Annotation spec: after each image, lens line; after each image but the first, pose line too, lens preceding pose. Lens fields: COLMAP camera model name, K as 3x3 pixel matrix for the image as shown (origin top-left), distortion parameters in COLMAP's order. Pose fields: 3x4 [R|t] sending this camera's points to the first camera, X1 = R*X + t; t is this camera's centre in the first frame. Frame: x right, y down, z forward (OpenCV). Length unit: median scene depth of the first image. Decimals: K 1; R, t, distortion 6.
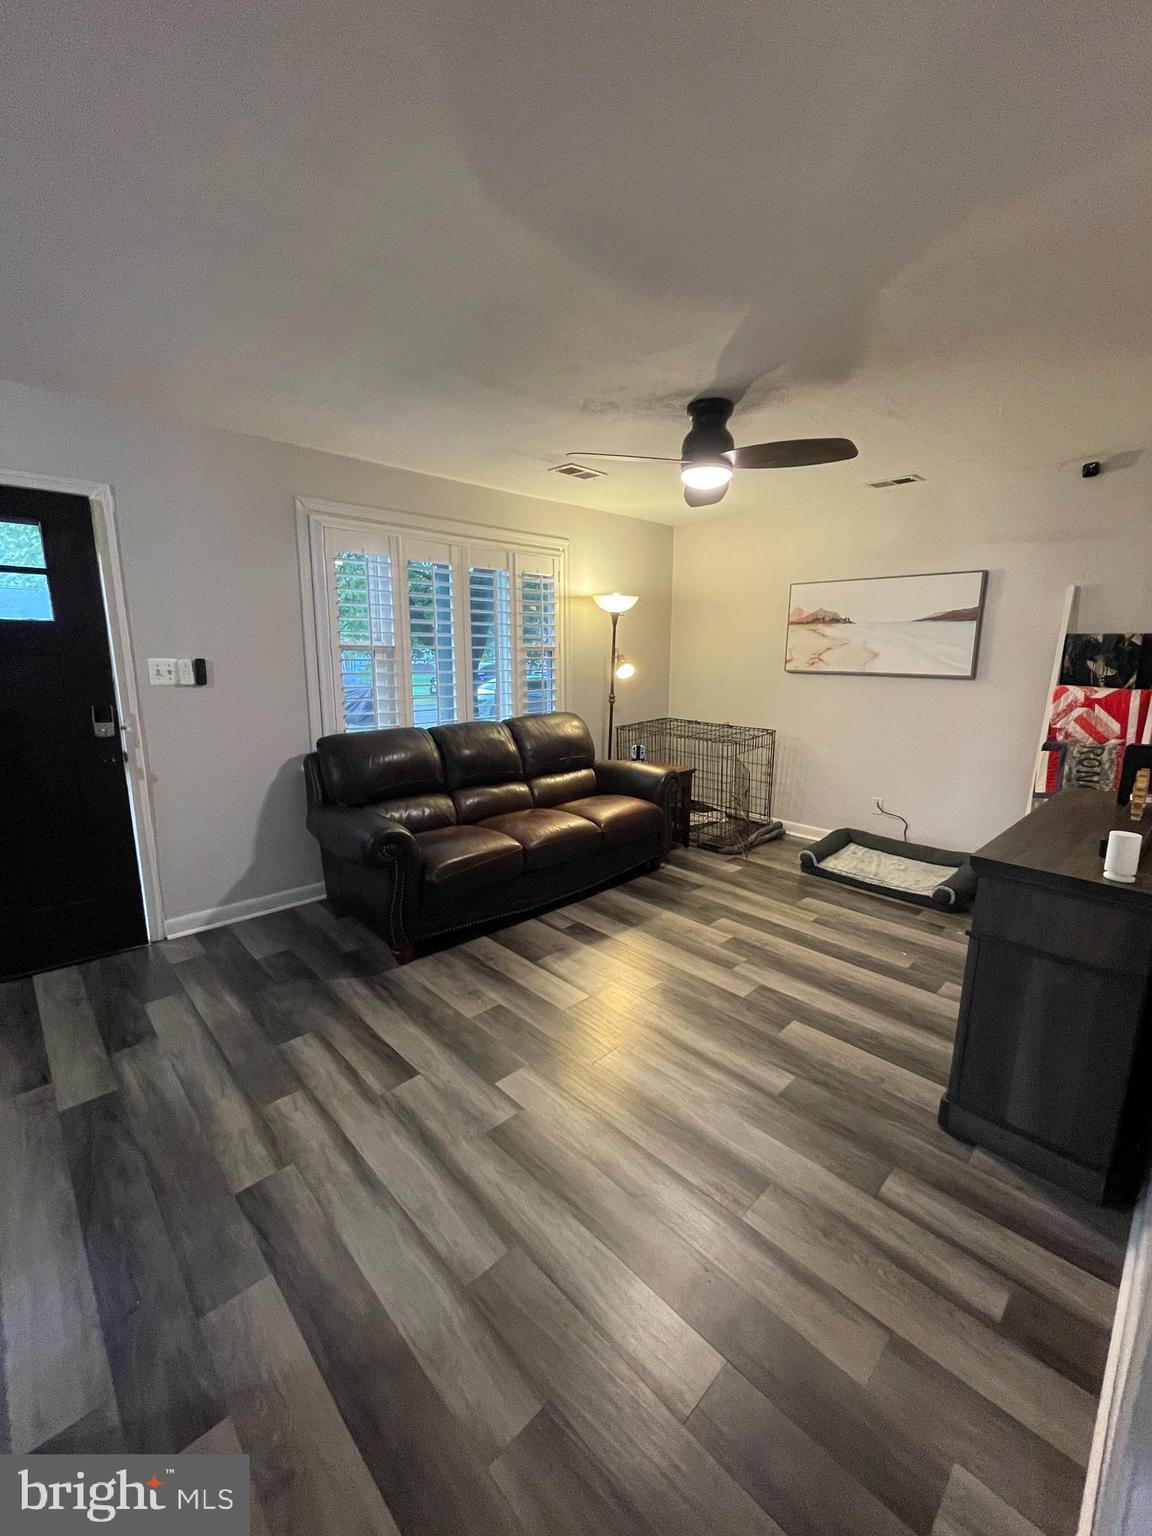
lens RADIAL K [[622.6, 0, 579.2], [0, 622.6, 768.8], [0, 0, 1]] dist [-0.001347, 0.000717]
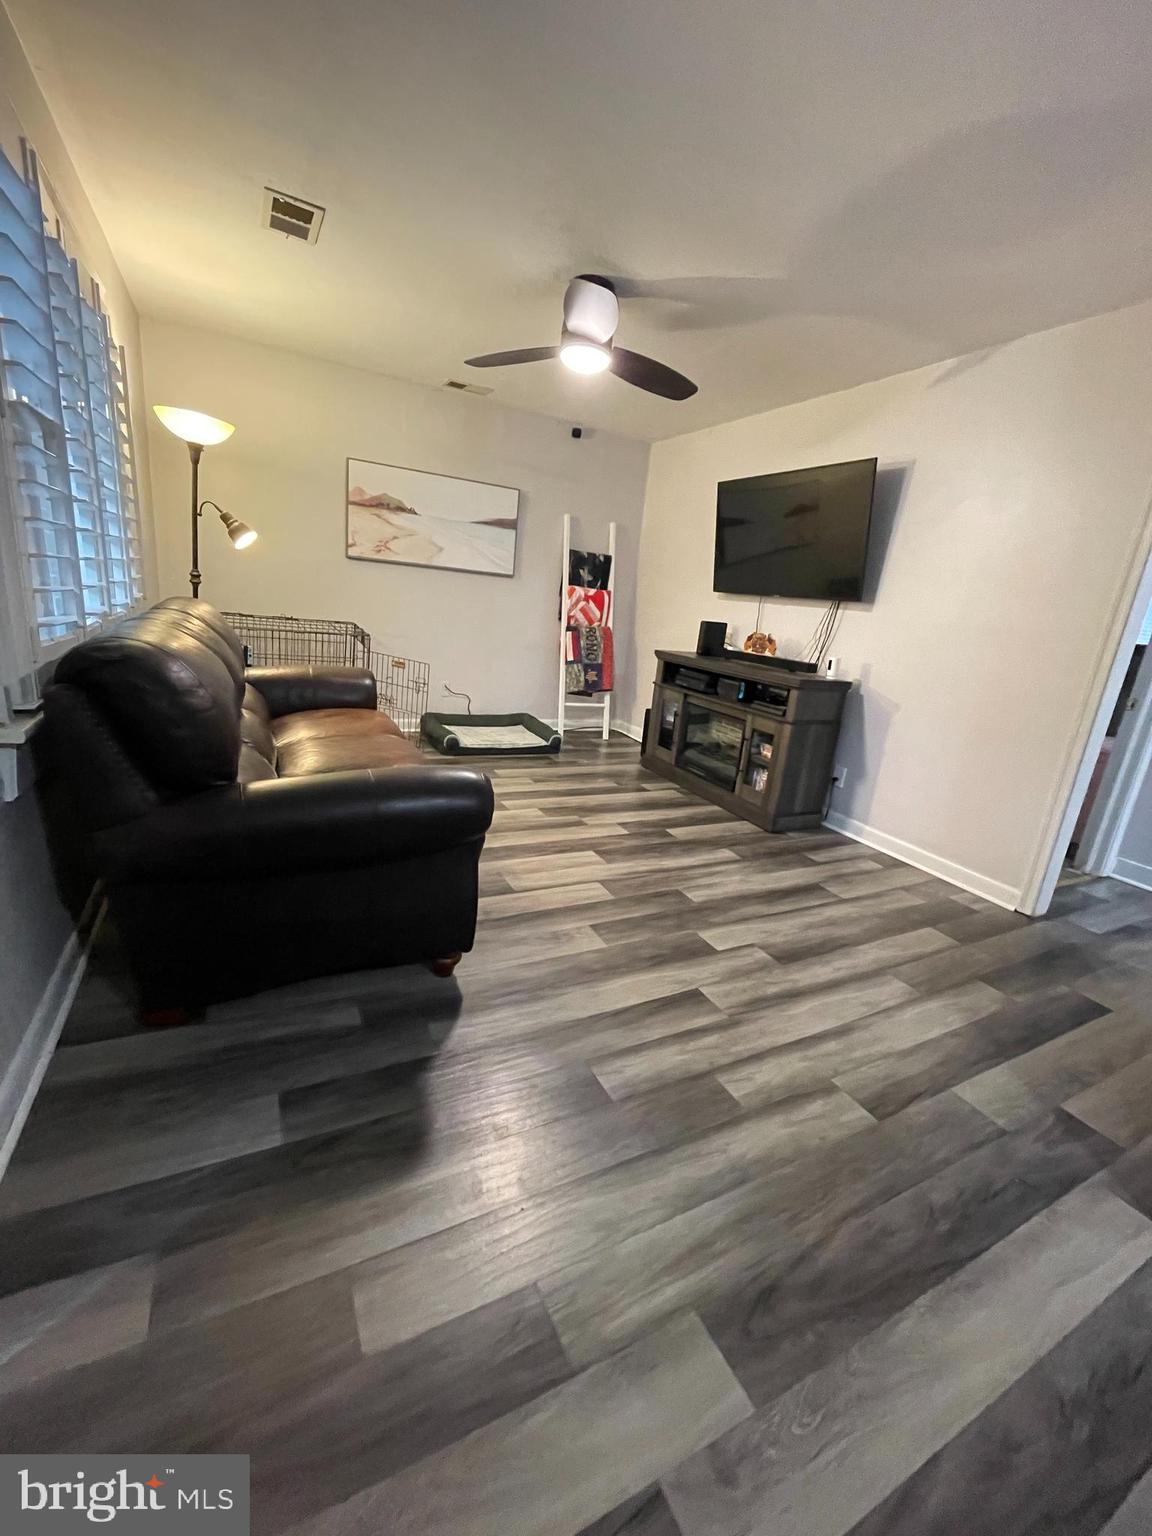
lens RADIAL K [[622.3, 0, 579.1], [0, 622.3, 768.6], [0, 0, 1]] dist [-0.002475, -0.000223]
pose [[0.279355, -0.231953, 0.931750, -0.760856], [0.084503, 0.972557, 0.216776, -0.033387], [-0.956462, 0.018178, 0.291290, 0.617418]]
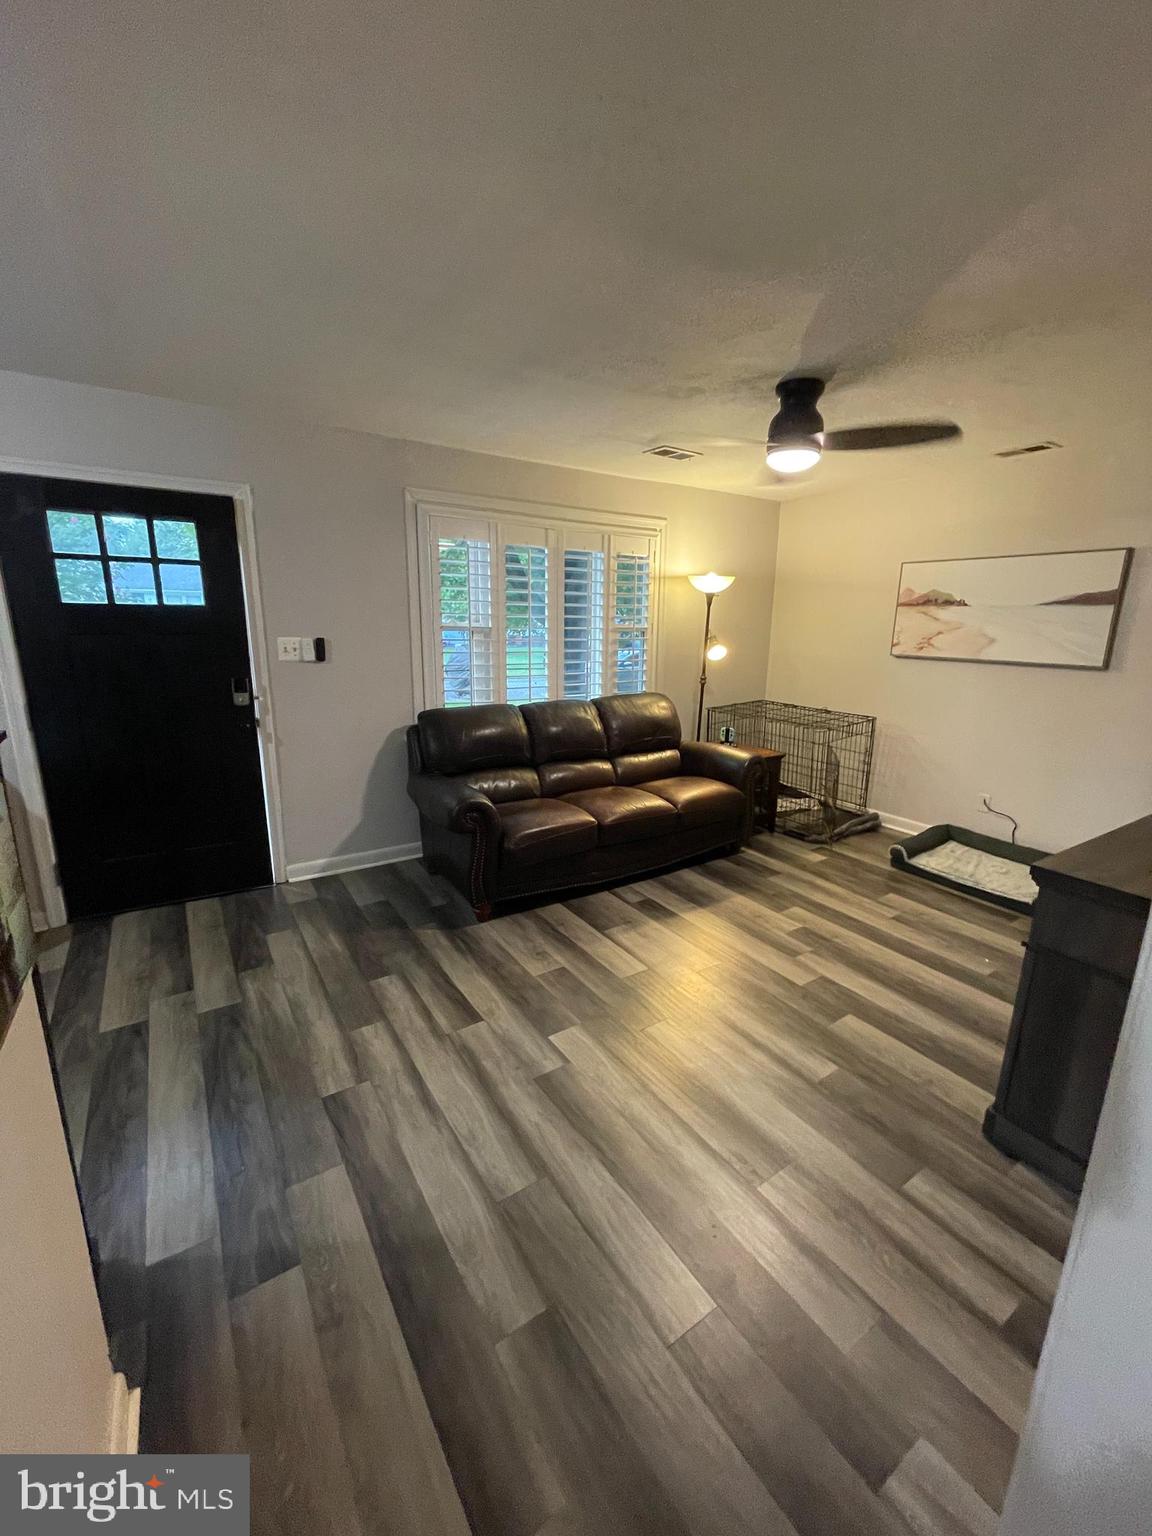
lens RADIAL K [[622.6, 0, 579.2], [0, 622.6, 768.8], [0, 0, 1]] dist [-0.001347, 0.000717]
pose [[0.983264, 0.050377, -0.175085, 0.059244], [-0.042912, 0.998012, 0.046165, -0.012319], [0.177063, -0.037879, 0.983470, -0.034140]]
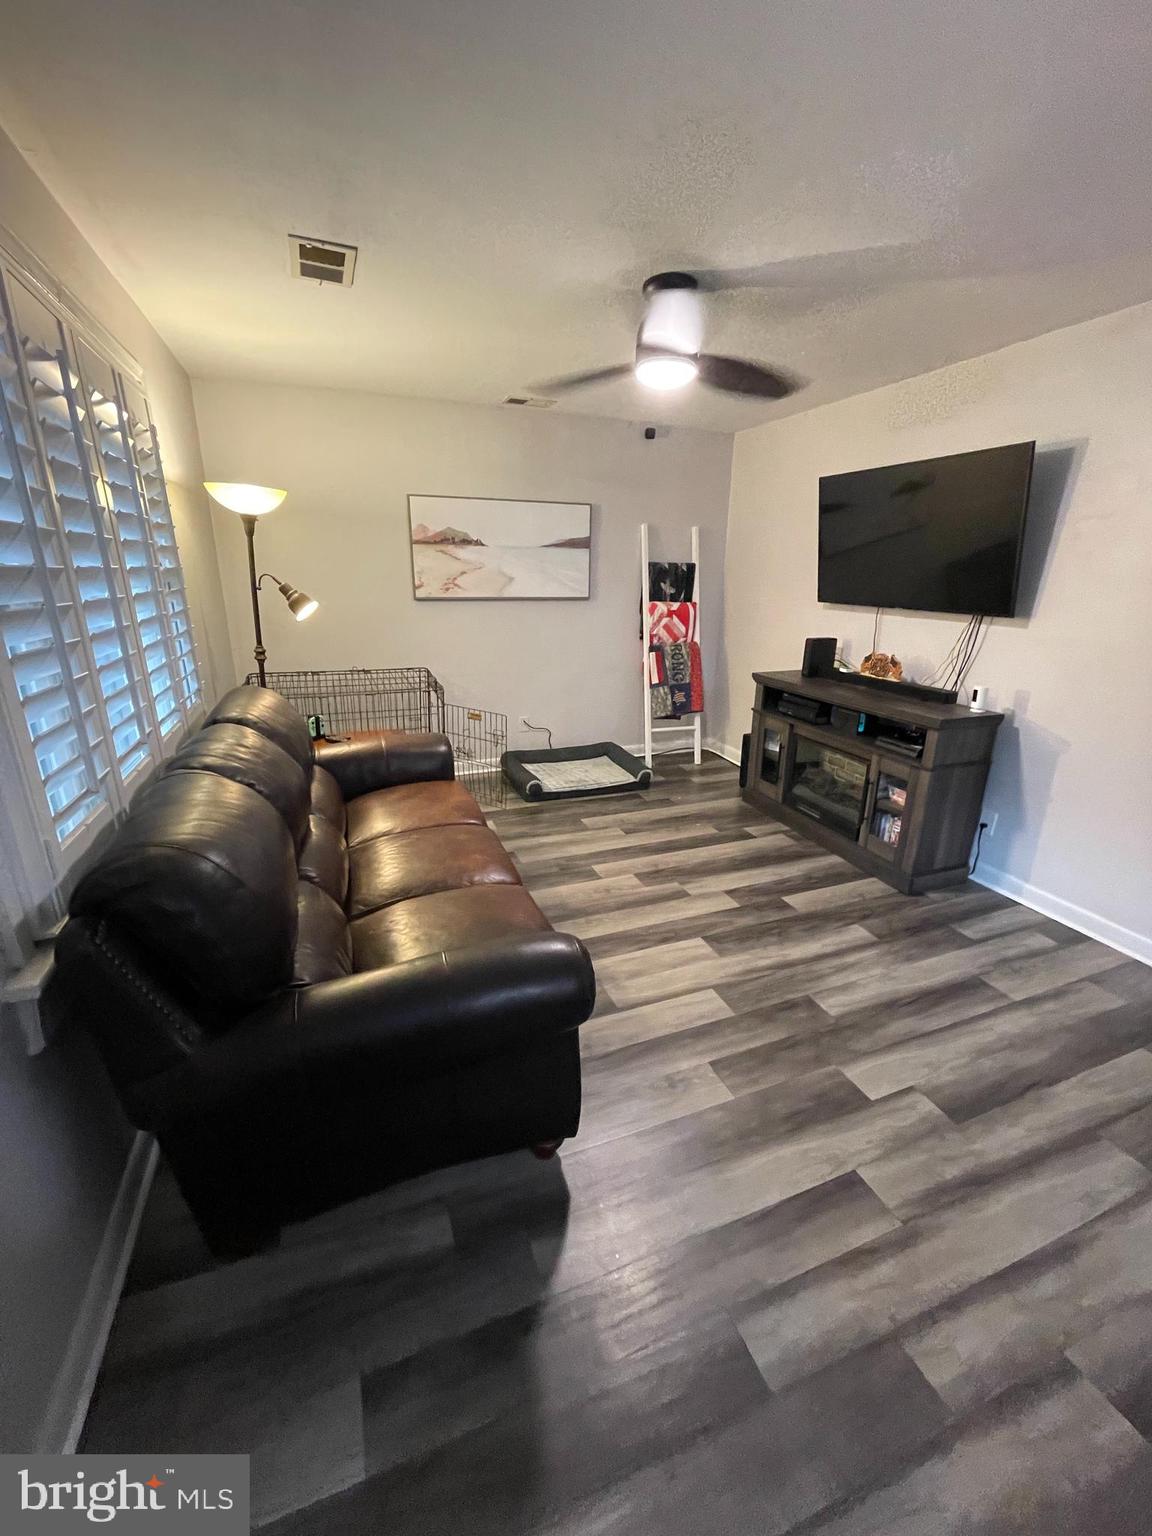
lens RADIAL K [[622.3, 0, 579.1], [0, 622.3, 768.6], [0, 0, 1]] dist [-0.002475, -0.000223]
pose [[0.382951, -0.283460, 0.879203, -0.628288], [0.165839, 0.957390, 0.236434, -0.146470], [-0.908761, 0.055264, 0.413643, 0.667951]]
